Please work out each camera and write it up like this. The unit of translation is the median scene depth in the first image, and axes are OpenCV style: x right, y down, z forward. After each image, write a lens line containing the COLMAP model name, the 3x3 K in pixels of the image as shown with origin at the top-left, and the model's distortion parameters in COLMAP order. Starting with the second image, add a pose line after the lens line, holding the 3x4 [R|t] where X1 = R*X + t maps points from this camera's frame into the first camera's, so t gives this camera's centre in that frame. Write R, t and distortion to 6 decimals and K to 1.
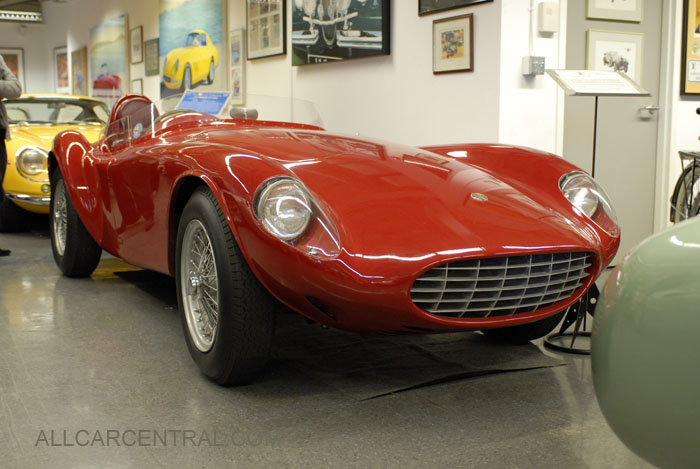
lens RADIAL K [[861.4, 0, 350.0], [0, 861.4, 234.5], [0, 0, 1]] dist [-0.100333, 0.066645]
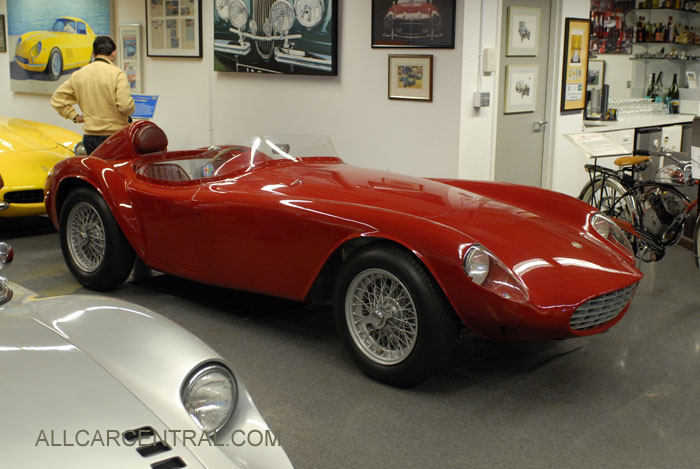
lens RADIAL K [[861.4, 0, 350.0], [0, 861.4, 234.5], [0, 0, 1]] dist [-0.100333, 0.066645]
pose [[0.940935, -0.056806, 0.333789, -0.322607], [0.028315, 0.995574, 0.089613, -0.093028], [-0.337402, -0.074869, 0.938379, -0.116233]]
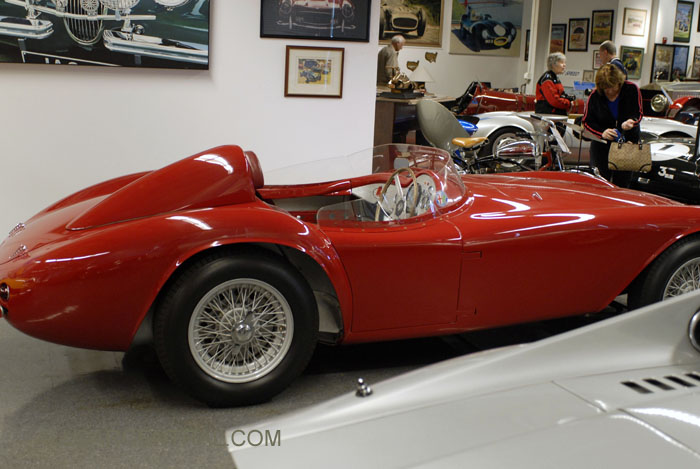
lens RADIAL K [[861.4, 0, 350.0], [0, 861.4, 234.5], [0, 0, 1]] dist [-0.100333, 0.066645]
pose [[0.132298, -0.207873, 0.969168, -0.841657], [0.073025, 0.977149, 0.199616, -0.197353], [-0.988516, 0.044365, 0.144455, 0.676353]]
